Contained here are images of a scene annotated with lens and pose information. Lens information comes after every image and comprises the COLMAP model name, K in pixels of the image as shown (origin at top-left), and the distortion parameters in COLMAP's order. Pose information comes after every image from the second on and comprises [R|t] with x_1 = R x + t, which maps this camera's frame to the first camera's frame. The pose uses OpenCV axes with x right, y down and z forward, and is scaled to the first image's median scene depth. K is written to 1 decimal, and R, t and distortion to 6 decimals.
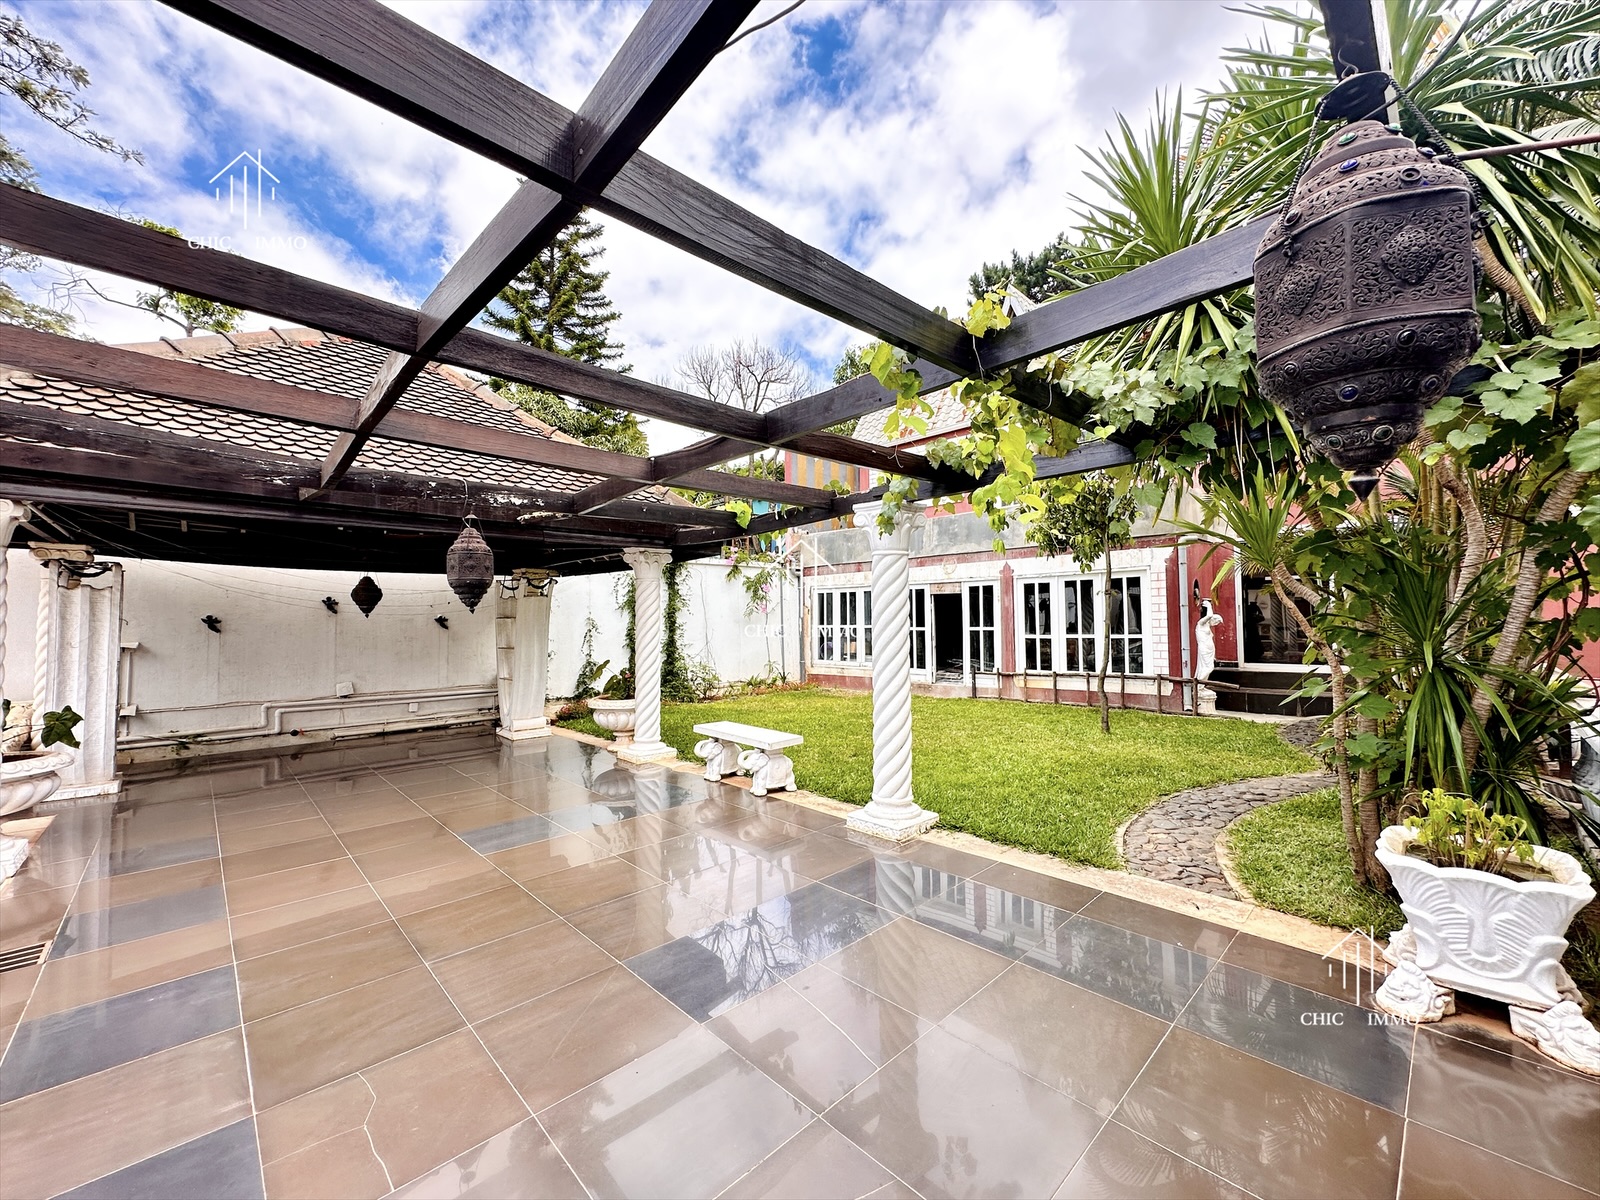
lens RADIAL K [[638.8, 0, 808.5], [0, 638.8, 599.4], [0, 0, 1]] dist [-0.001641, -0.000137]
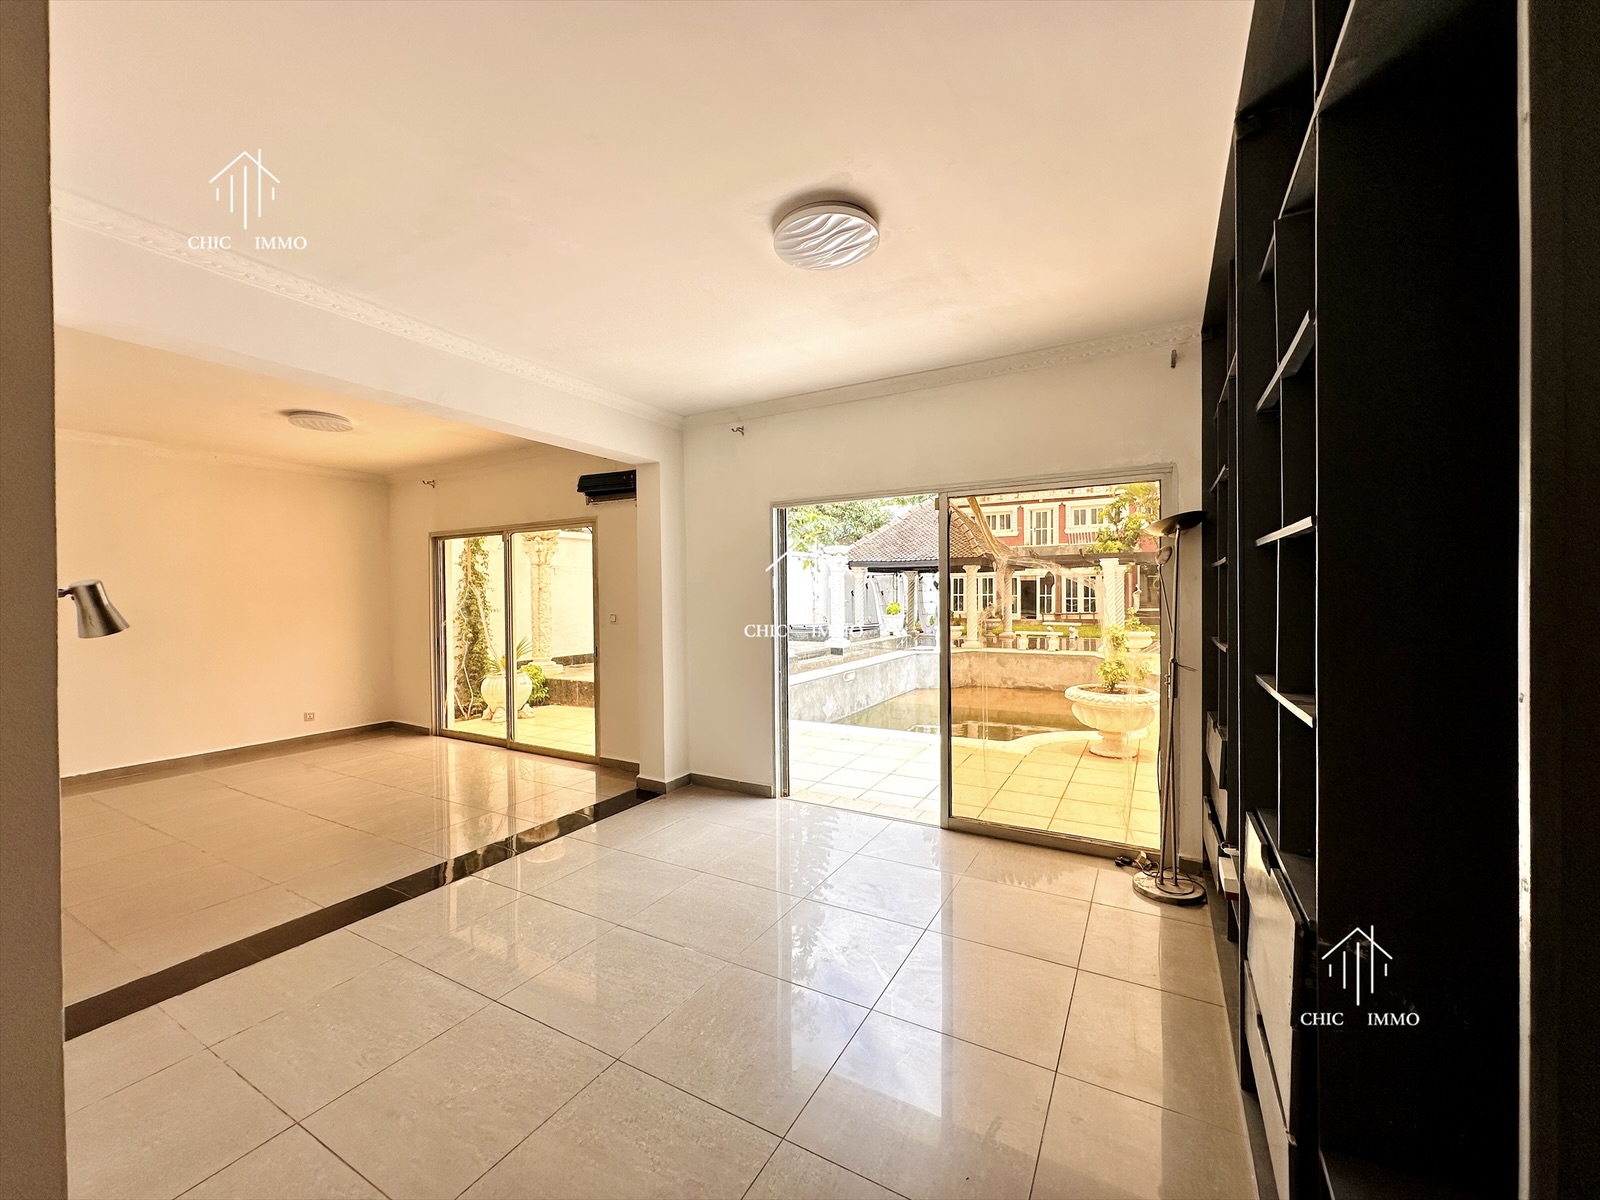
lens RADIAL K [[638.8, 0, 801.5], [0, 638.8, 599.4], [0, 0, 1]] dist [-0.001641, -0.000137]
pose [[0.955612, -0.007928, 0.294523, -1.371654], [-0.007868, 0.998595, 0.052410, -0.060626], [-0.294524, -0.052401, 0.954206, -1.059392]]
